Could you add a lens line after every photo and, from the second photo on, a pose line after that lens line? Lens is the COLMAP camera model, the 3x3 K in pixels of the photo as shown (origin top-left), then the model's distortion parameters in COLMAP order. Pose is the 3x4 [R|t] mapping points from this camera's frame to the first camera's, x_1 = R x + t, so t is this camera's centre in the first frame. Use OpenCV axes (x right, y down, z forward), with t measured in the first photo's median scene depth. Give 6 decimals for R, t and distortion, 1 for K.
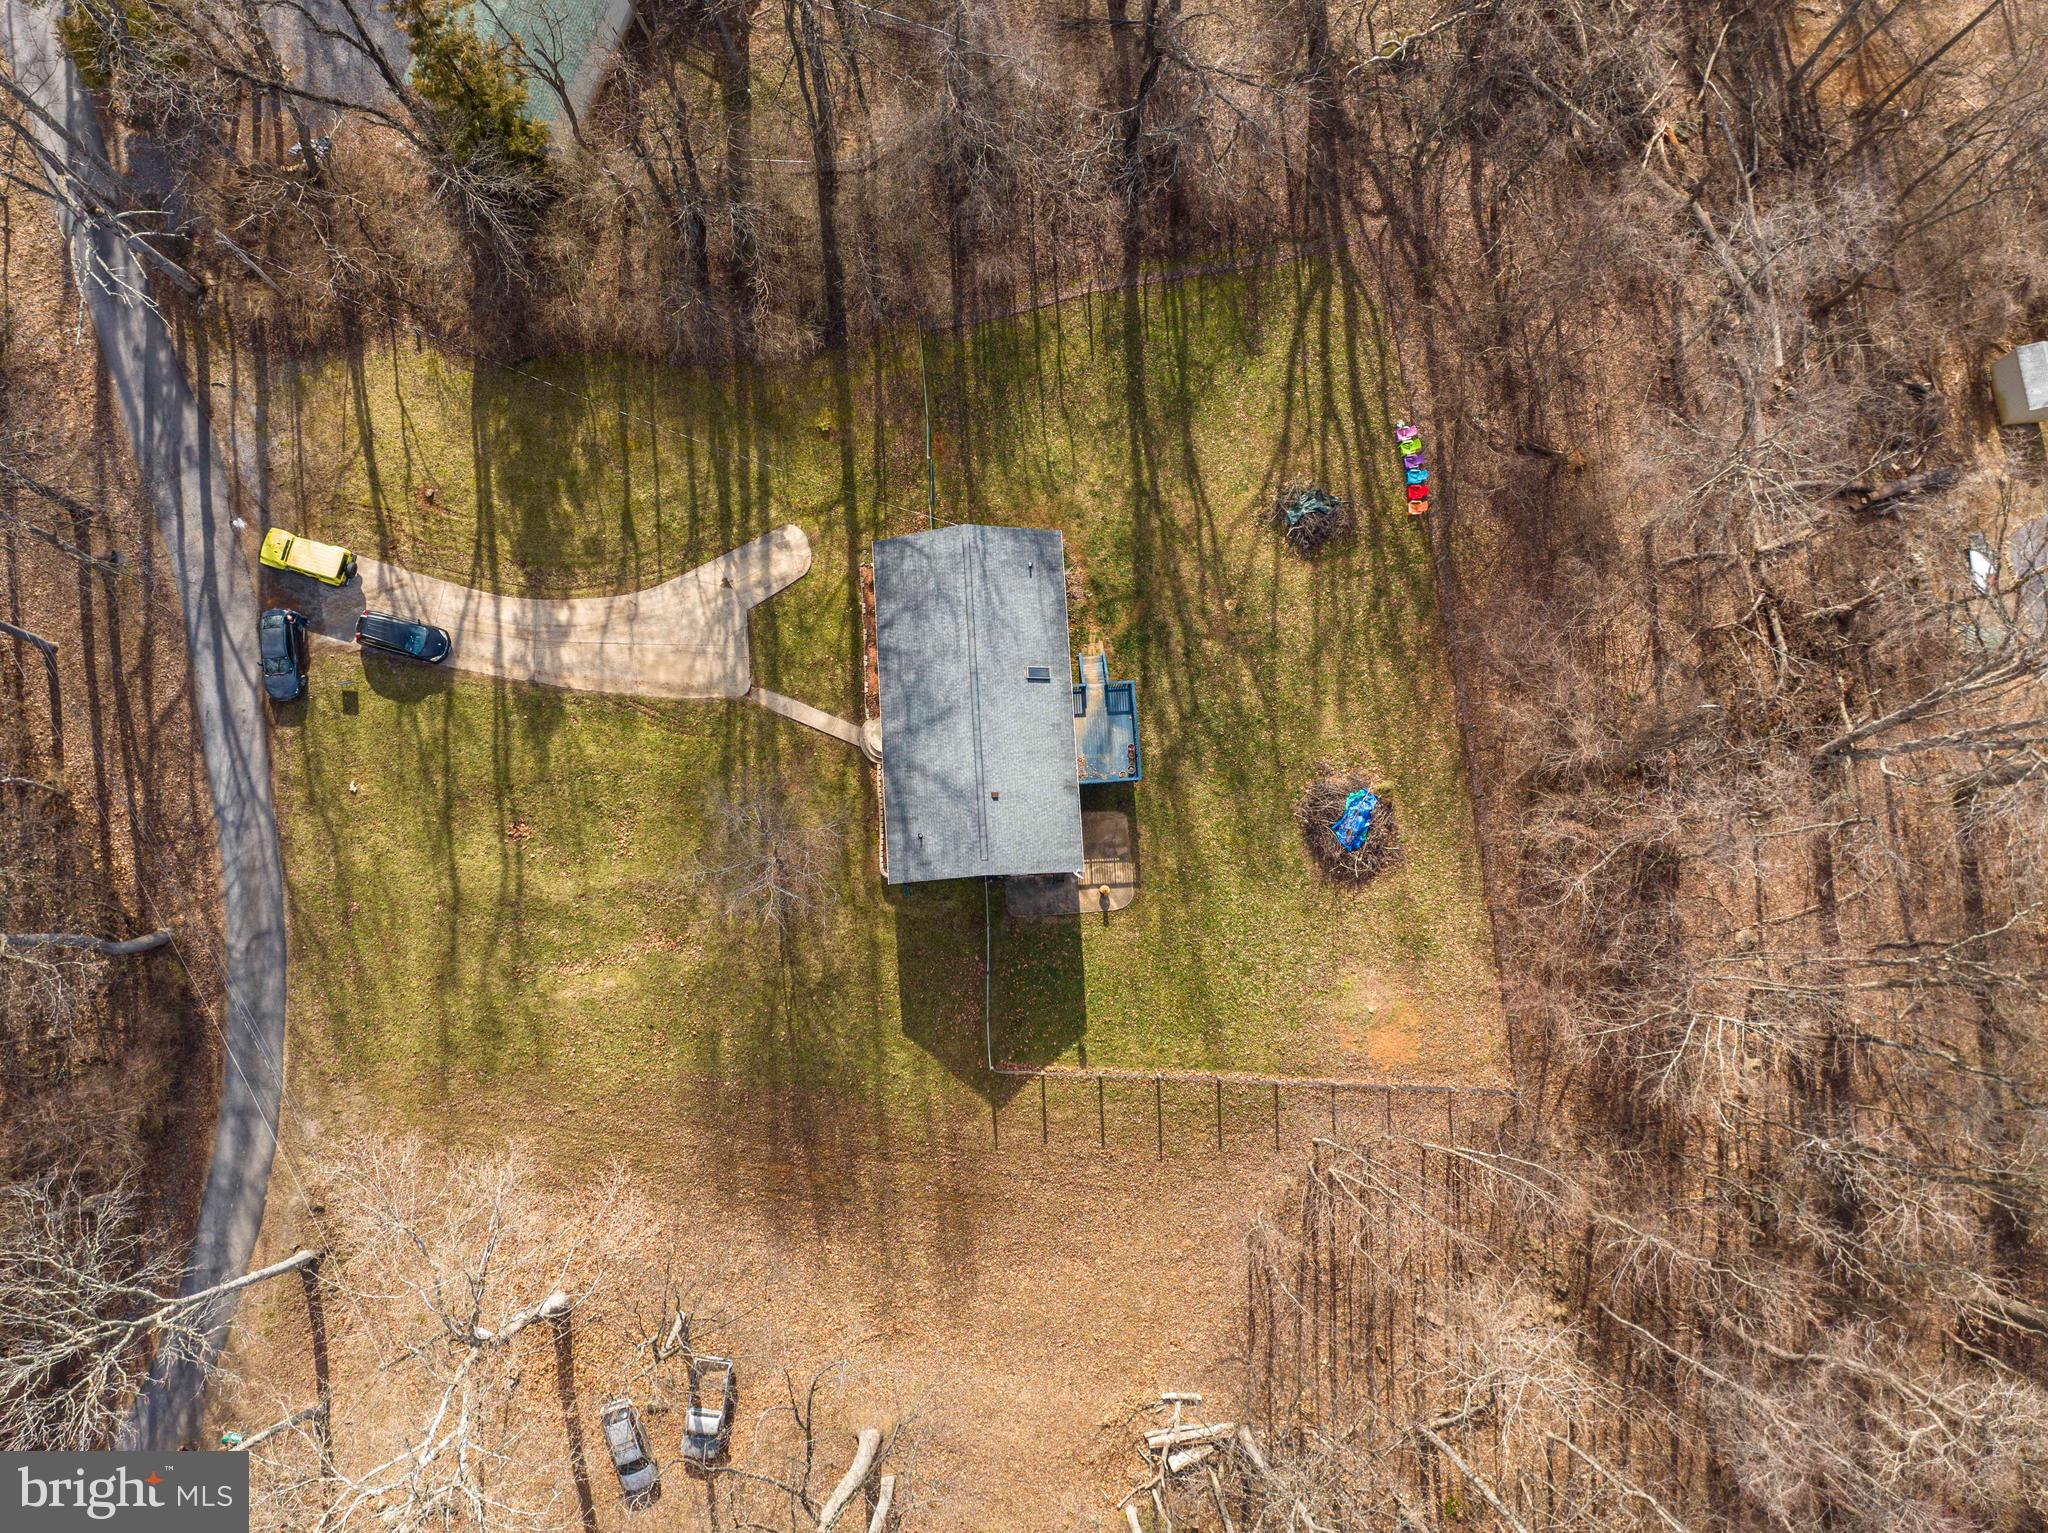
lens RADIAL K [[1436.9, 0, 1071.4], [0, 1436.9, 794.8], [0, 0, 1]] dist [-0.053190, 0.025843]
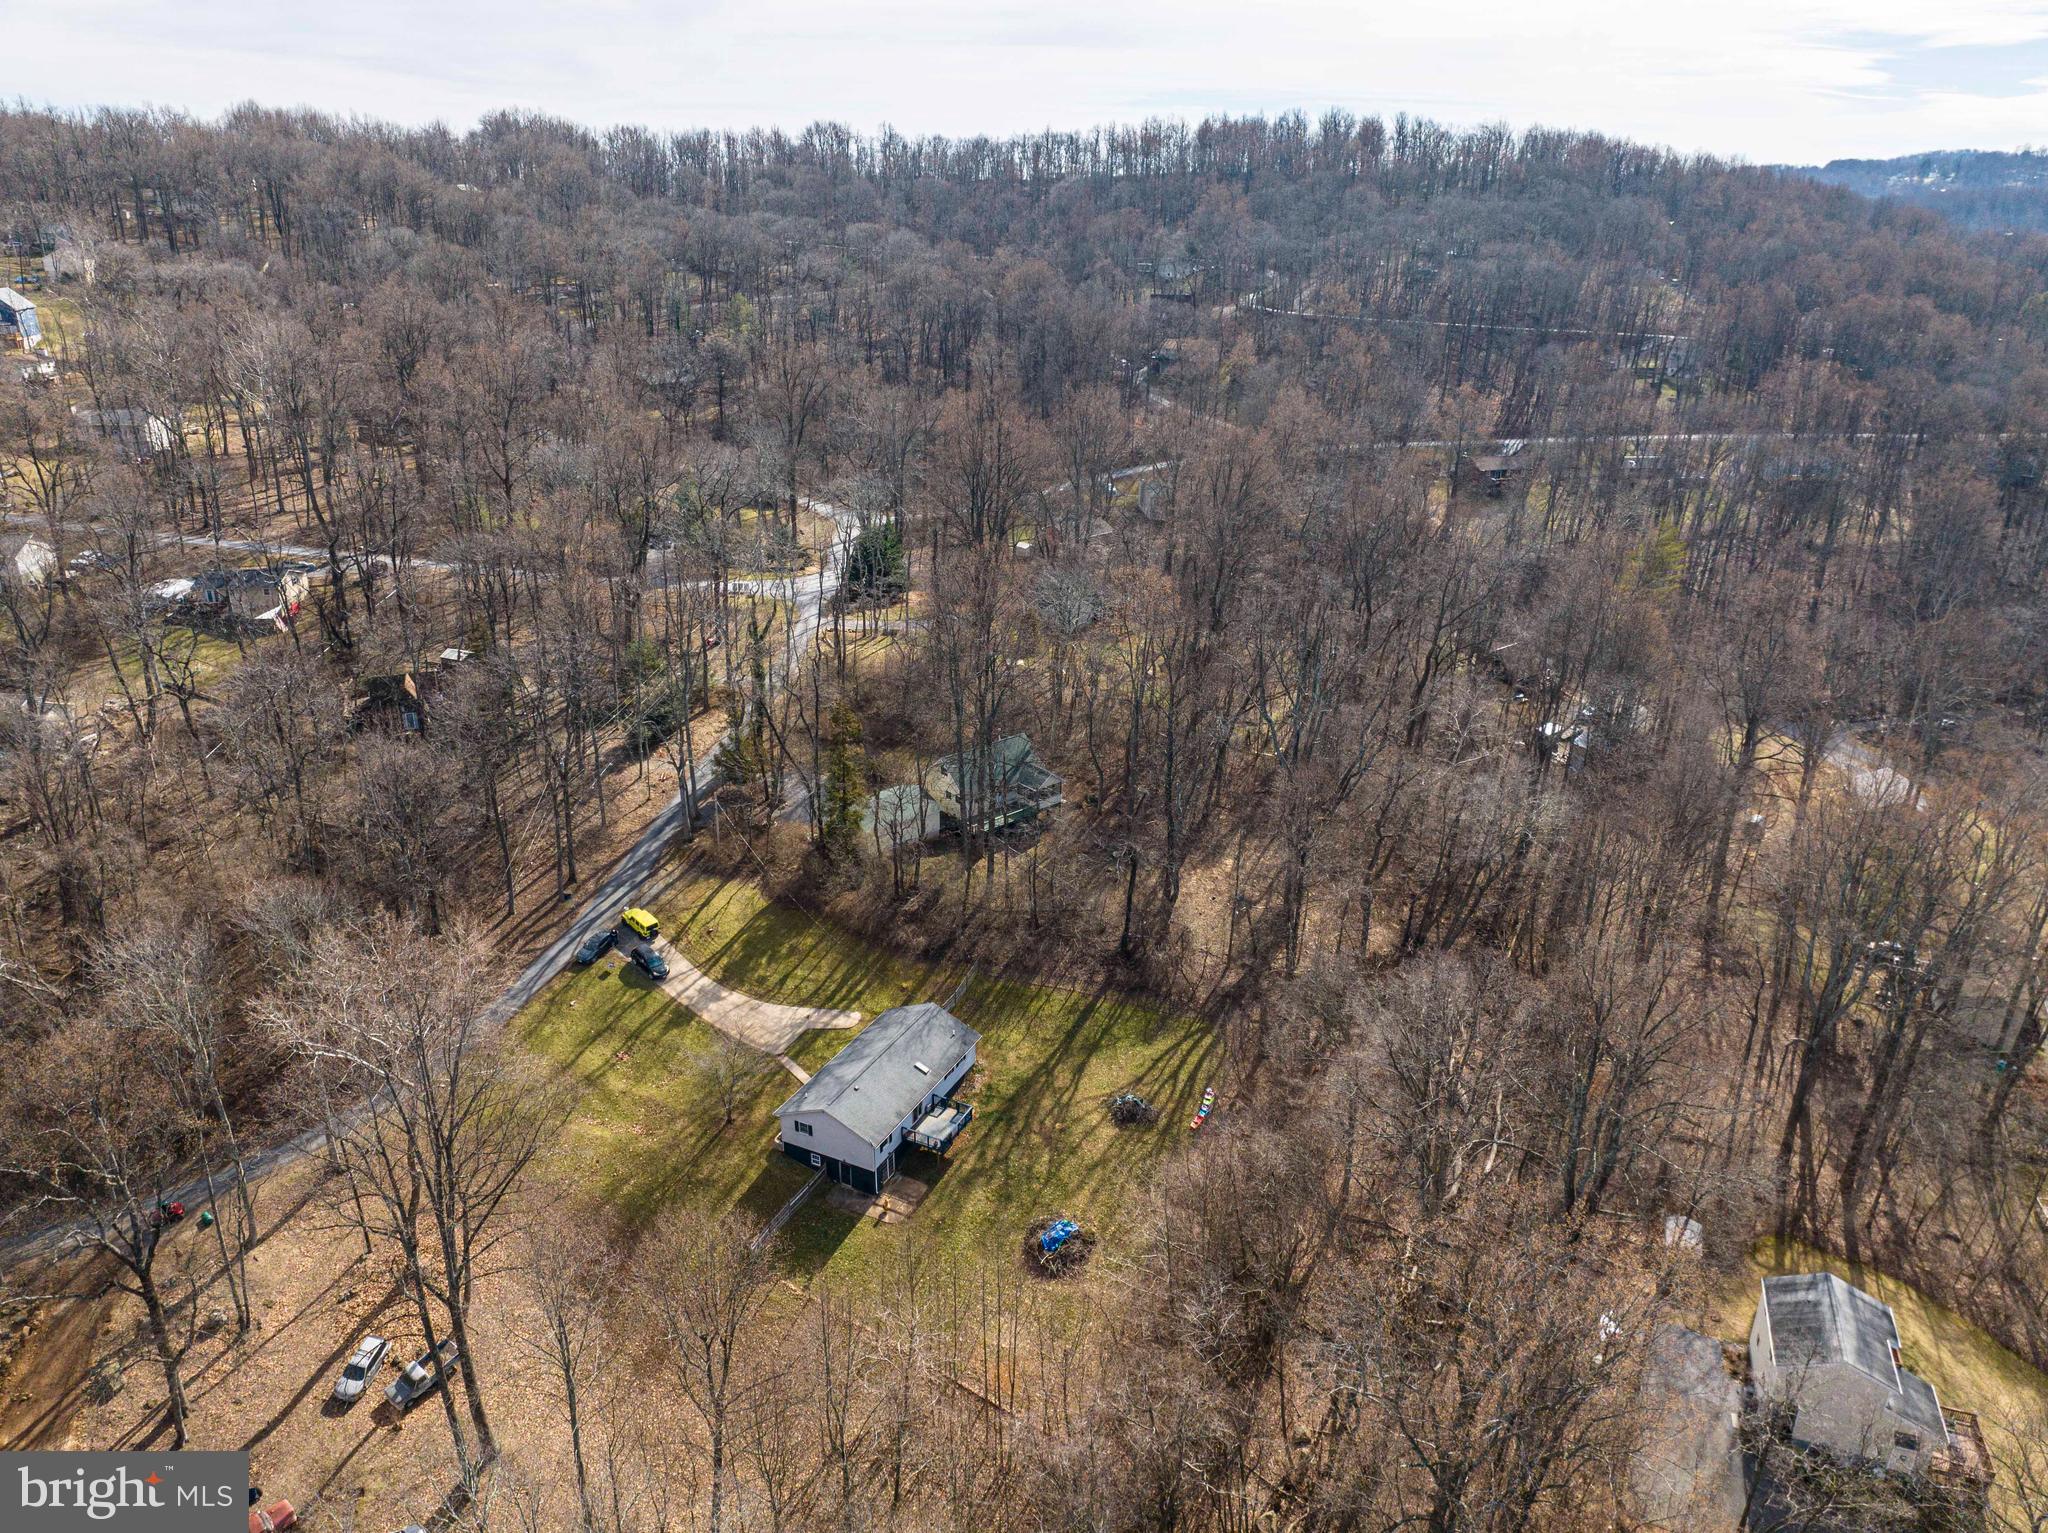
lens RADIAL K [[1436.9, 0, 1032.4], [0, 1436.9, 765.8], [0, 0, 1]] dist [-0.053190, 0.025843]
pose [[0.870530, 0.190720, -0.453656, 0.732705], [-0.487793, 0.456327, -0.744193, 0.880642], [0.065083, 0.869133, 0.490278, -0.108718]]
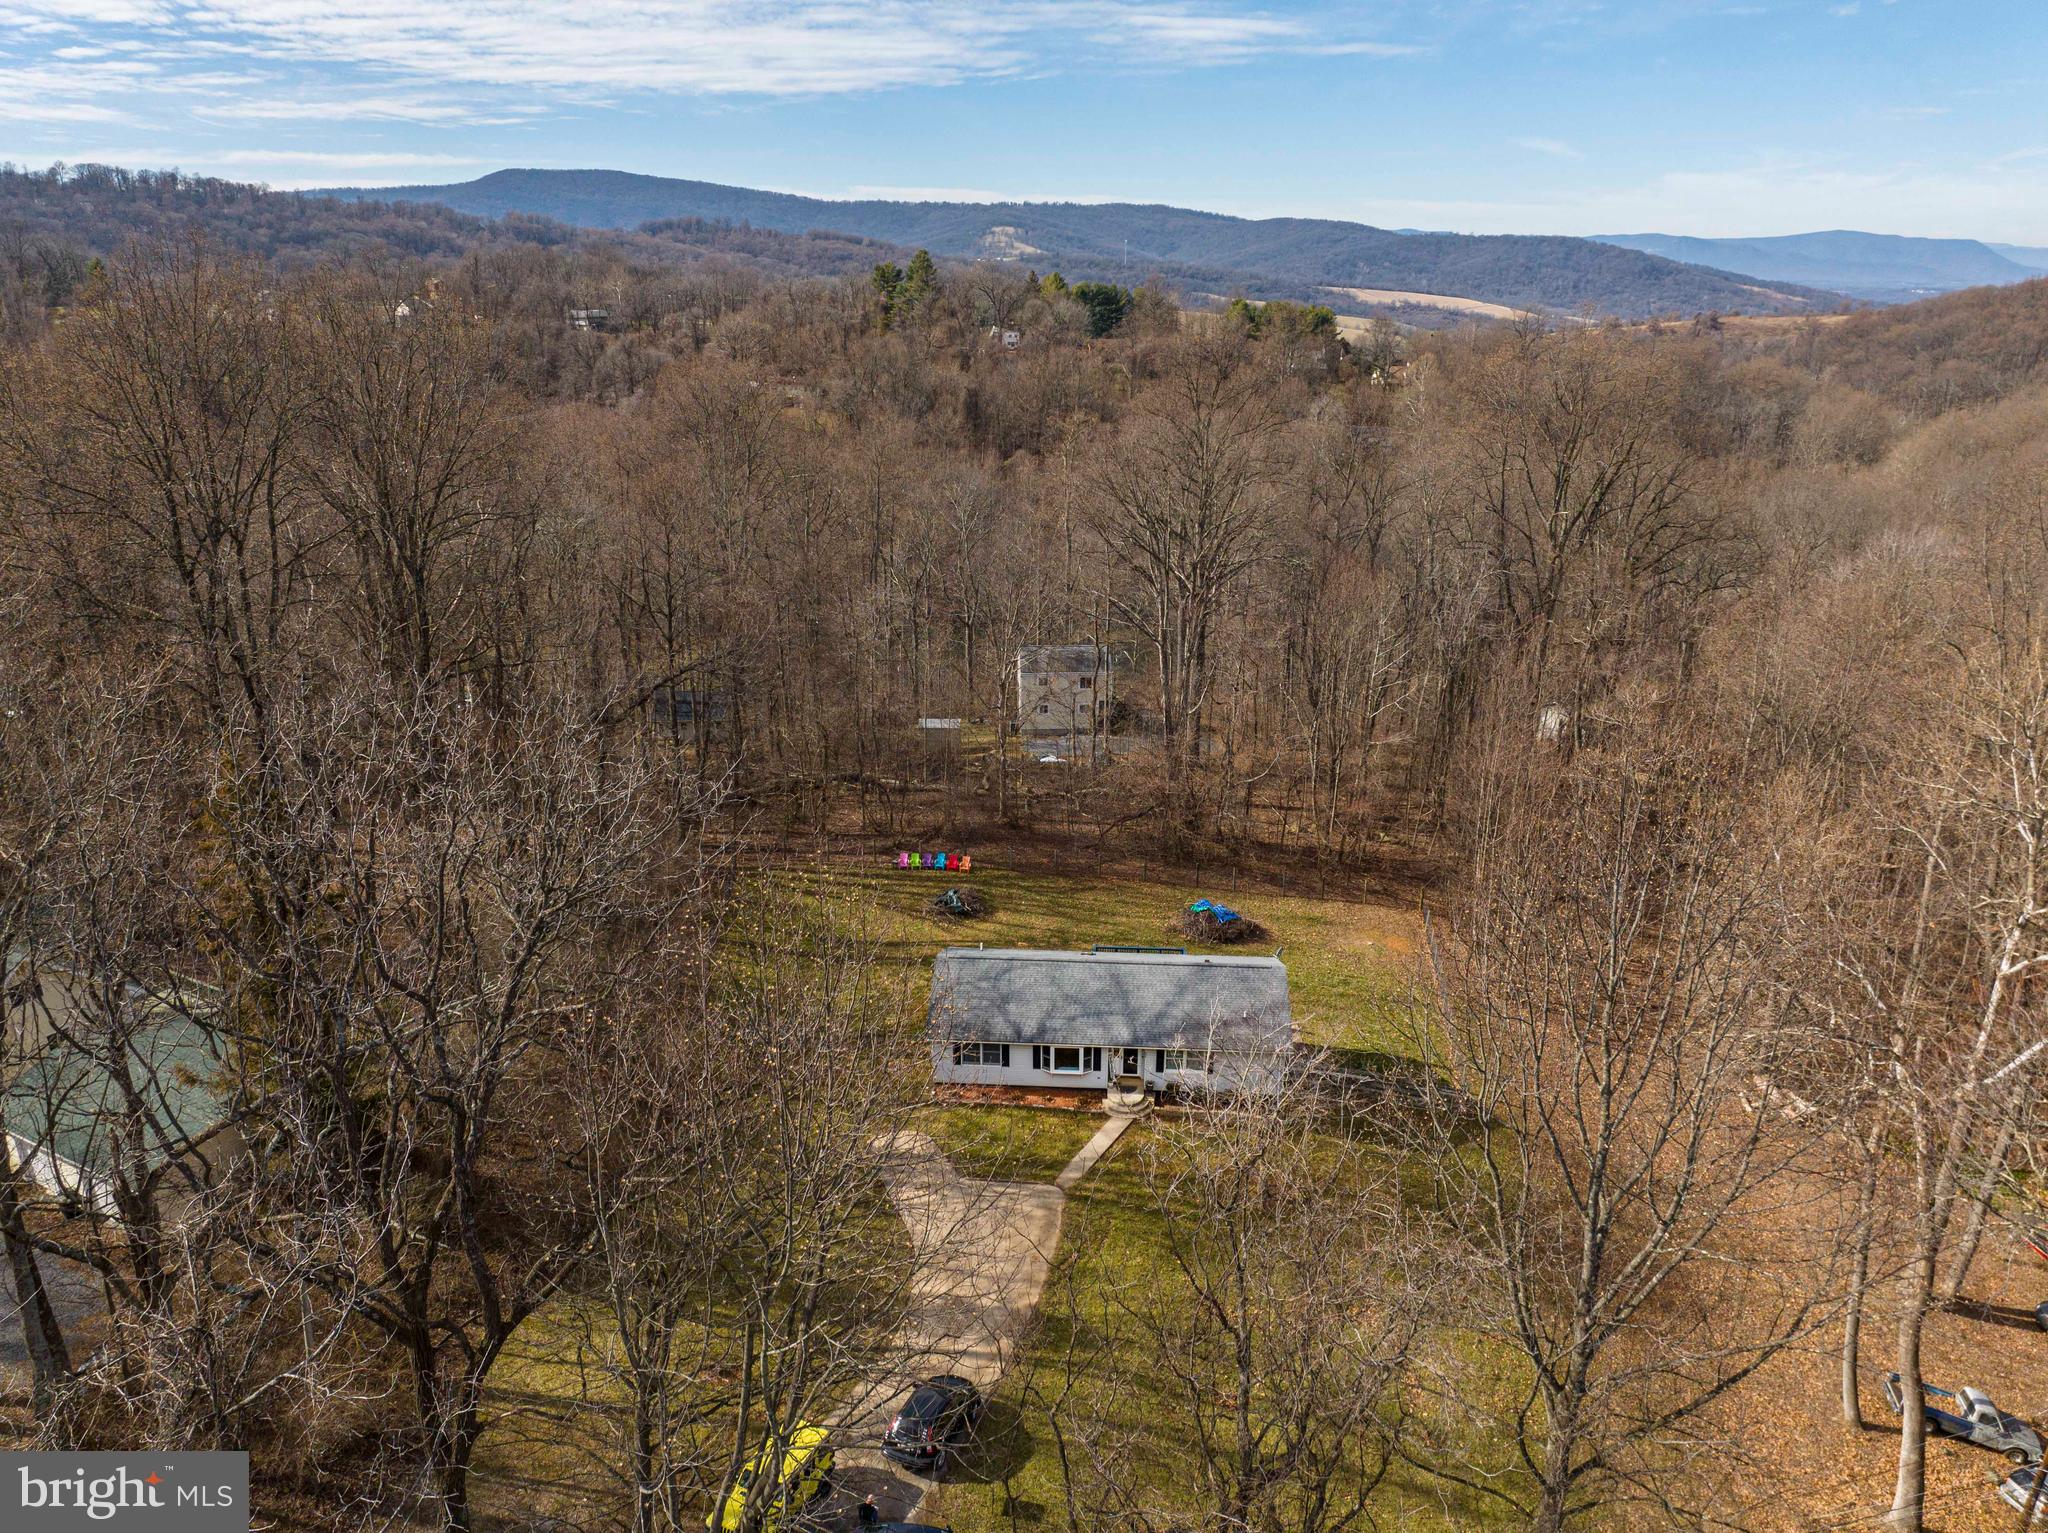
lens RADIAL K [[1436.9, 0, 1030.3], [0, 1436.9, 755.0], [0, 0, 1]] dist [-0.053190, 0.025843]
pose [[0.131110, -0.338684, 0.931721, -0.913135], [0.981228, 0.178409, -0.073224, -0.071482], [-0.141427, 0.923831, 0.355717, 0.468593]]
